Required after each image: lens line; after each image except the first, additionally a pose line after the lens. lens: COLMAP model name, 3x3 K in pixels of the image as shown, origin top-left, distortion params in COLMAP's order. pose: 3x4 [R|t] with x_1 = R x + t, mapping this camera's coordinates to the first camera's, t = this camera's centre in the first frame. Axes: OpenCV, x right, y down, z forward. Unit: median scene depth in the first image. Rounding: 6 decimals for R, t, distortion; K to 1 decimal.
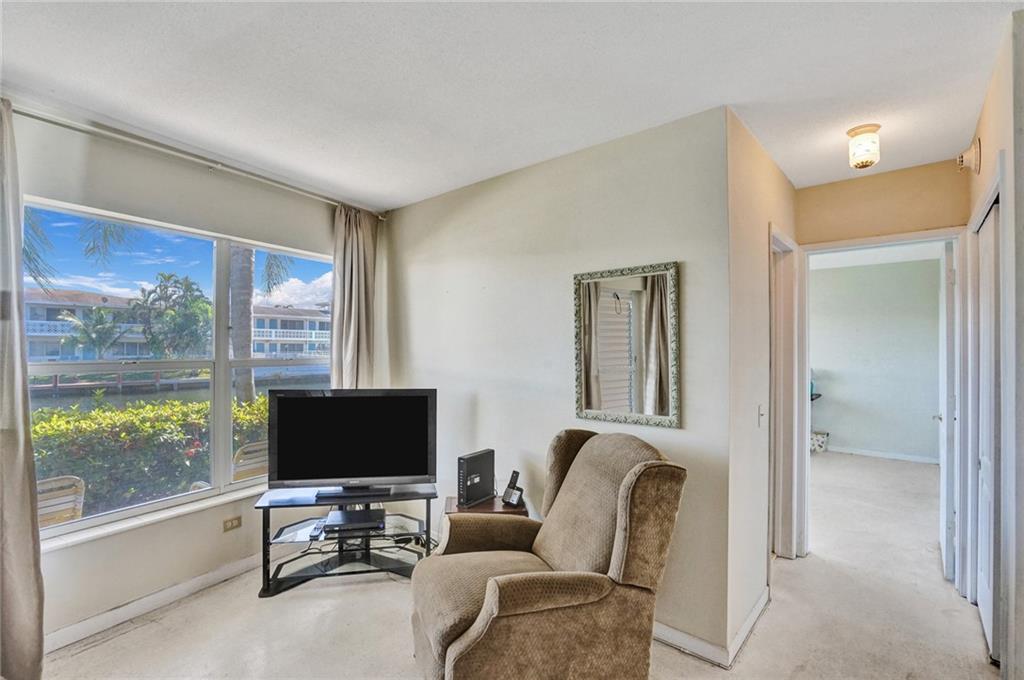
lens RADIAL K [[478.0, 0, 513.1], [0, 478.0, 340.4], [0, 0, 1]] dist [-0.041059, 0.010148]
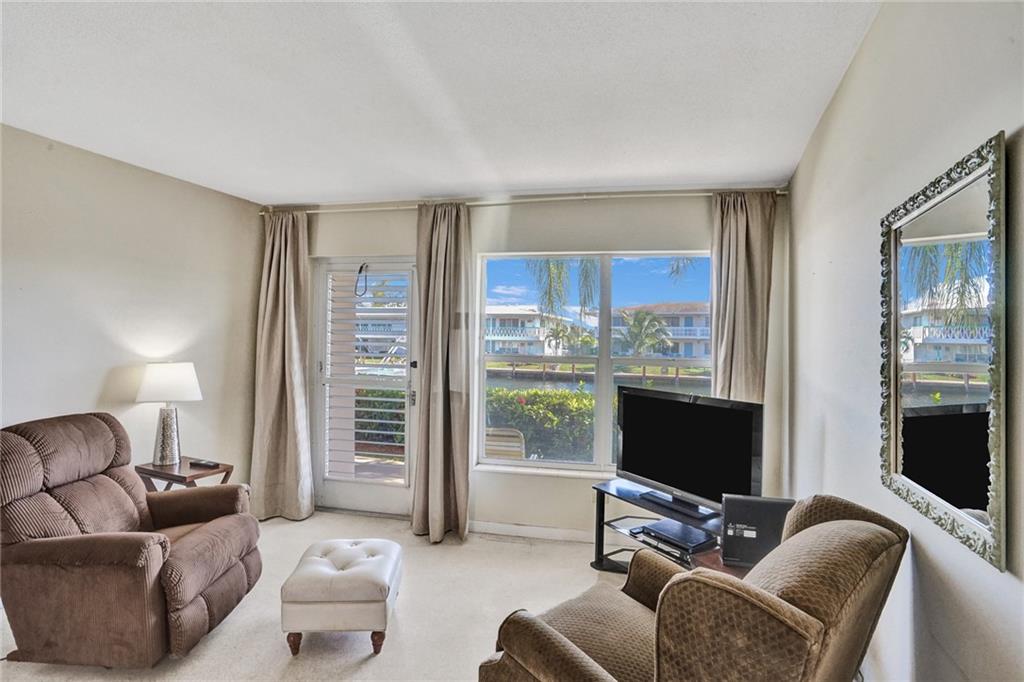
lens RADIAL K [[478.0, 0, 513.8], [0, 478.0, 339.0], [0, 0, 1]] dist [-0.041059, 0.010148]
pose [[0.344327, -0.004890, -0.938837, 0.404266], [-0.002905, 0.999976, -0.006273, 0.003285], [0.938845, 0.004887, 0.344304, 0.360996]]
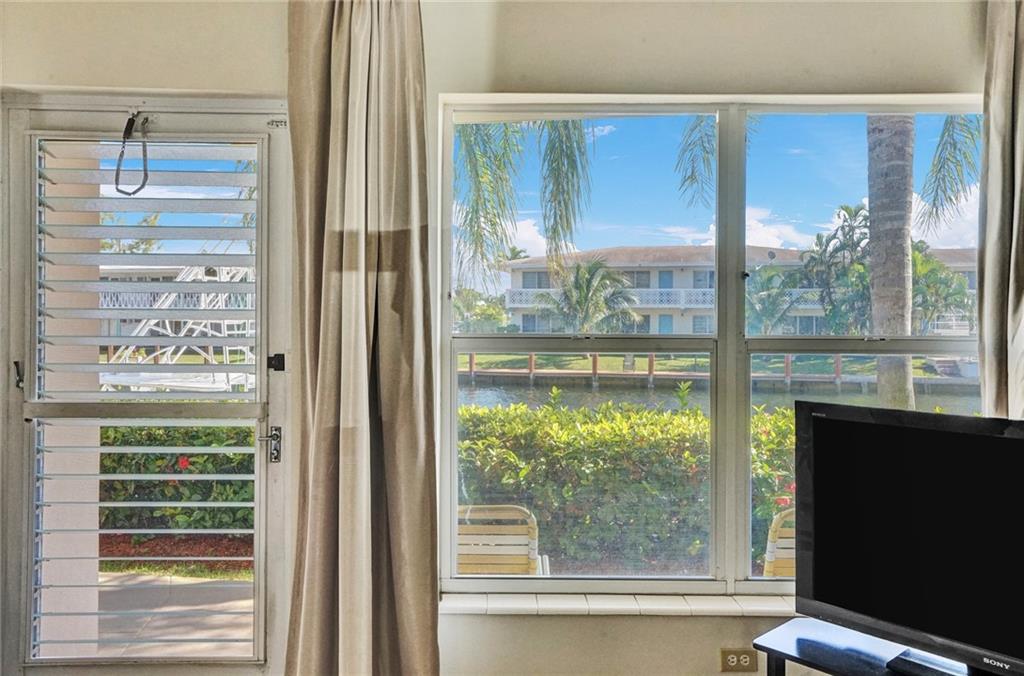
lens RADIAL K [[841.0, 0, 513.9], [0, 841.0, 320.7], [0, 0, 1]] dist [0.058788, 0.016782]
pose [[0.514851, -0.000432, -0.857280, 0.061441], [0.008654, 0.999952, 0.004693, 0.015811], [0.857236, -0.009835, 0.514830, 0.295316]]
